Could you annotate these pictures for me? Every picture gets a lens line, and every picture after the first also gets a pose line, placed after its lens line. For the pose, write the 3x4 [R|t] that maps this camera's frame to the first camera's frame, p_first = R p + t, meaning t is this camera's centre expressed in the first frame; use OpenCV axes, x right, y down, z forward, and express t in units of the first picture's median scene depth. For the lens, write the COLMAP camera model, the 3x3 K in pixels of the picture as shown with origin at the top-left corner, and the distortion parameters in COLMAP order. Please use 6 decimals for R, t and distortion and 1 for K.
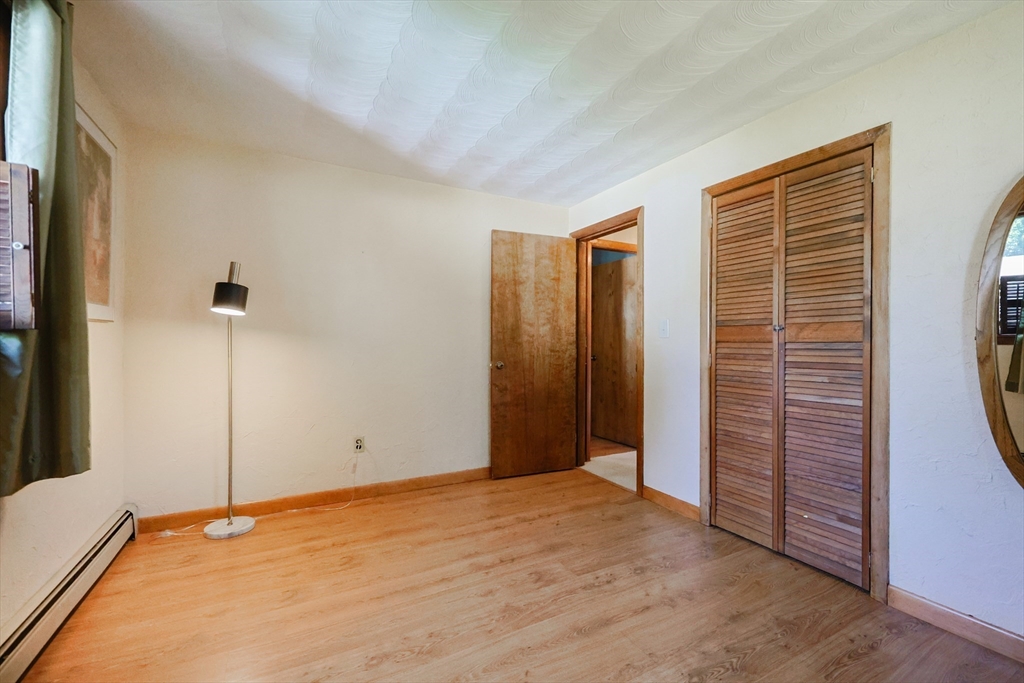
lens RADIAL K [[438.6, 0, 517.9], [0, 438.6, 341.8], [0, 0, 1]] dist [-0.000967, 0.000047]
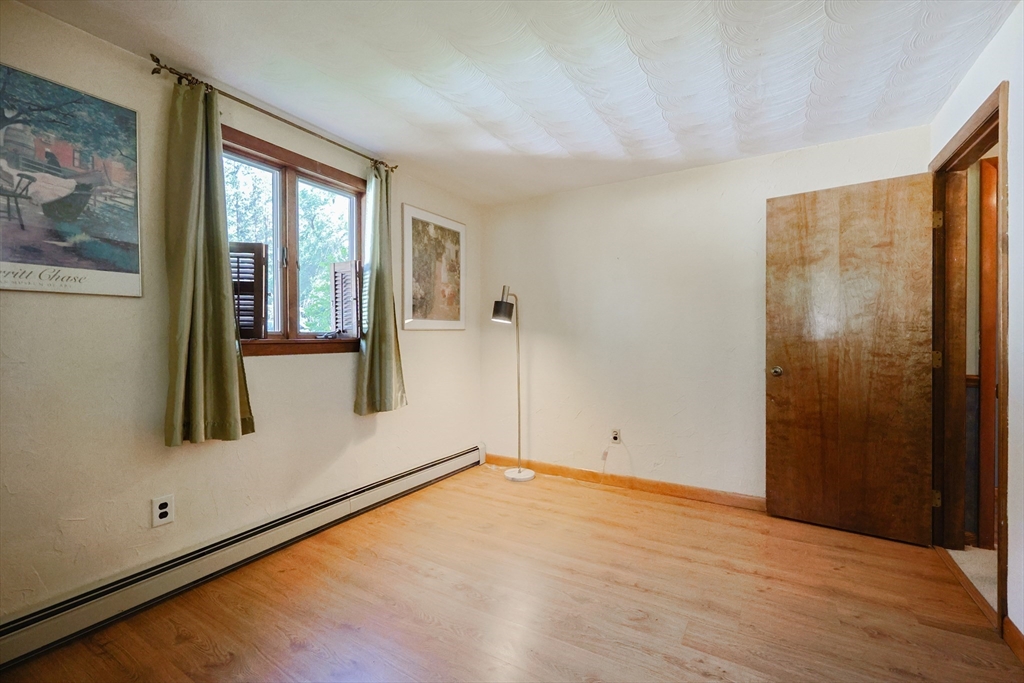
lens RADIAL K [[438.6, 0, 517.9], [0, 438.6, 341.8], [0, 0, 1]] dist [-0.000967, 0.000047]
pose [[0.508408, 0.004895, -0.861102, 0.429031], [0.007530, 0.999920, 0.010130, -0.011147], [0.861083, -0.011634, 0.508331, 0.230698]]
